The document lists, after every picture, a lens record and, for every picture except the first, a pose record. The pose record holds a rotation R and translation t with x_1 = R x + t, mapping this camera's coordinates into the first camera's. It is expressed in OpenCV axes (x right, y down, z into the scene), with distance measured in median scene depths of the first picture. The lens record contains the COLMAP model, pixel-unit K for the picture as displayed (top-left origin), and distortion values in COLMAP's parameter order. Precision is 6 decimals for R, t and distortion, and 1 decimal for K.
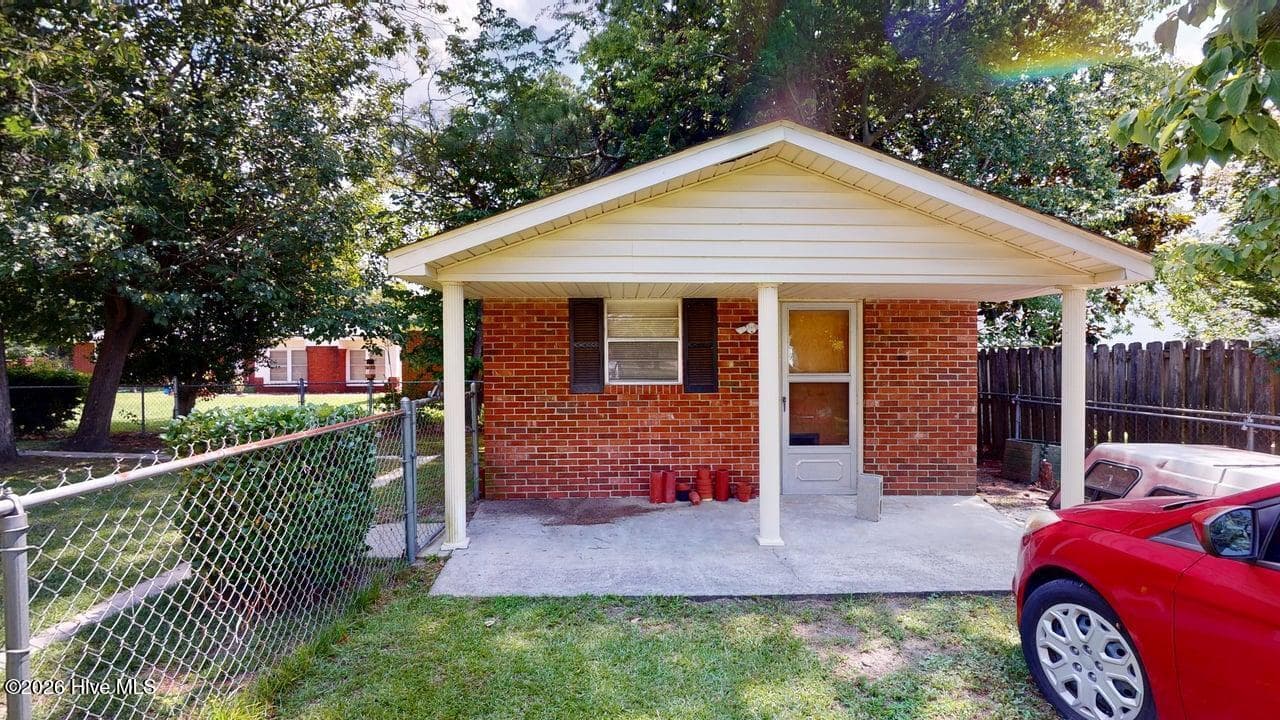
lens RADIAL K [[609.9, 0, 640.0], [0, 609.9, 360.0], [0, 0, 1]] dist [0.001672, 0.000230]
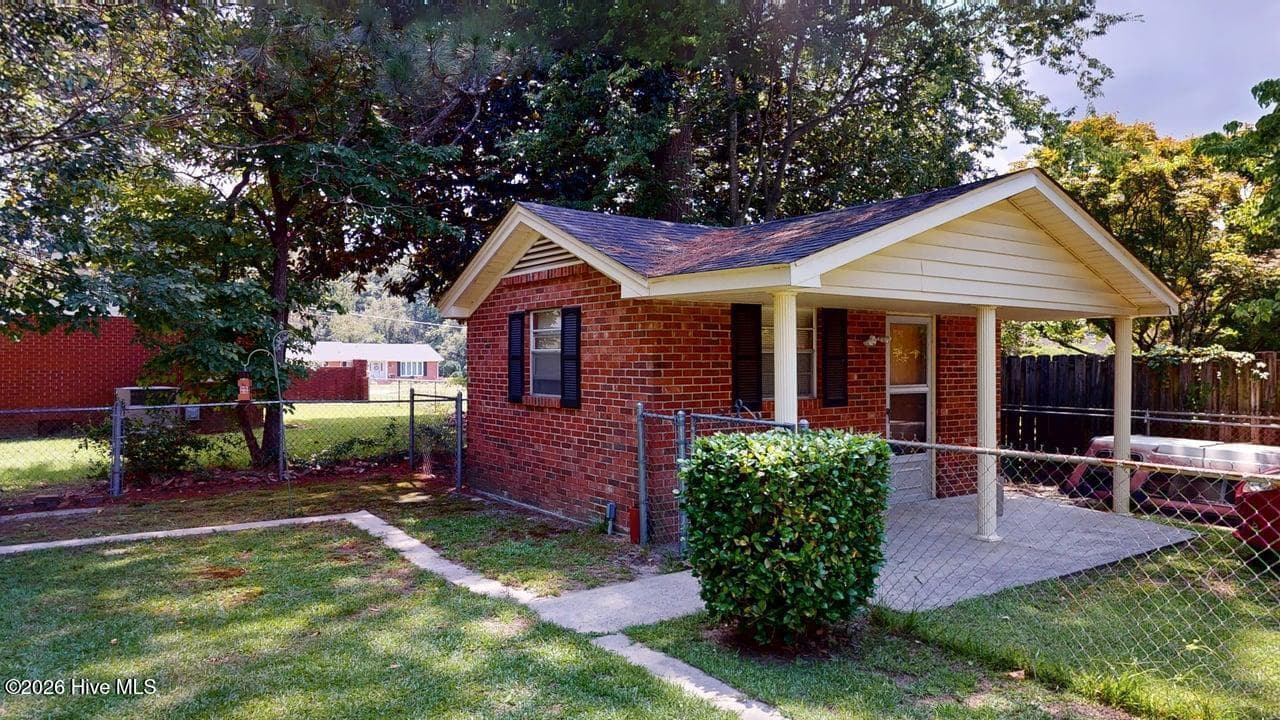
lens RADIAL K [[876.1, 0, 640.0], [0, 876.1, 360.0], [0, 0, 1]] dist [-0.000125, 0.000001]
pose [[0.827323, 0.001268, 0.561725, -0.935286], [-0.001681, 0.999999, 0.000219, -0.019948], [-0.561724, -0.001126, 0.827324, 0.029967]]
